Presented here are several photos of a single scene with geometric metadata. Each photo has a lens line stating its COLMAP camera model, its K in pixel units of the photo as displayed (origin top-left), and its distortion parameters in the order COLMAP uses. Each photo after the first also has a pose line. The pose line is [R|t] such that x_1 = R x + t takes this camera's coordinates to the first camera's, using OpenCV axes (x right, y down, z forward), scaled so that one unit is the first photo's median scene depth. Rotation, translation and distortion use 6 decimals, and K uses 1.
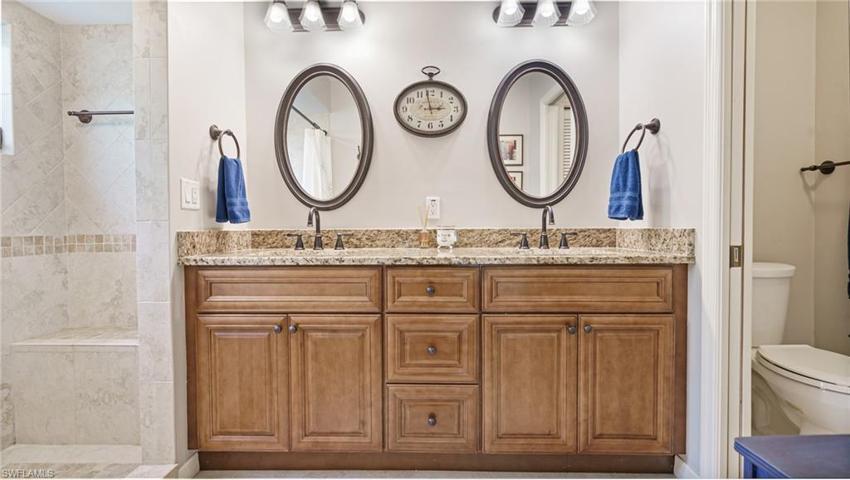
lens RADIAL K [[395.3, 0, 420.5], [0, 395.3, 233.6], [0, 0, 1]] dist [0.001948, 0.000574]
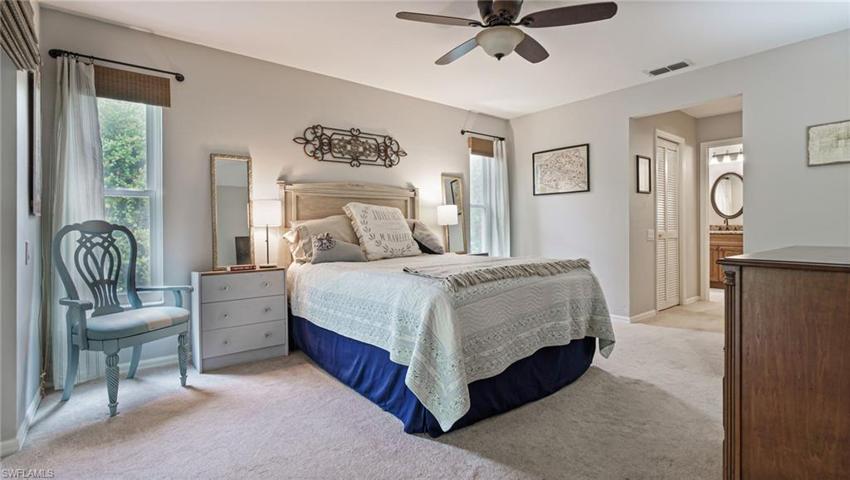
lens RADIAL K [[395.3, 0, 420.5], [0, 395.3, 233.6], [0, 0, 1]] dist [0.001948, 0.000574]
pose [[0.639111, 0.007892, -0.769074, 0.726246], [-0.008898, 0.999956, 0.002867, 0.087403], [0.769063, 0.005010, 0.639153, -3.469742]]
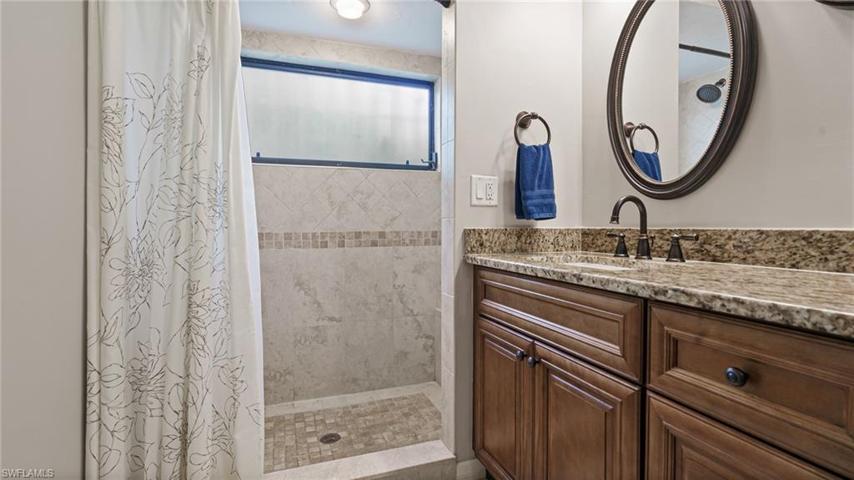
lens RADIAL K [[397.2, 0, 422.5], [0, 397.2, 233.6], [0, 0, 1]] dist [0.001948, 0.000574]
pose [[0.366839, 0.023908, -0.929977, 0.263554], [-0.018765, 0.999656, 0.018298, -0.008196], [0.930095, 0.010738, 0.367161, 0.479634]]
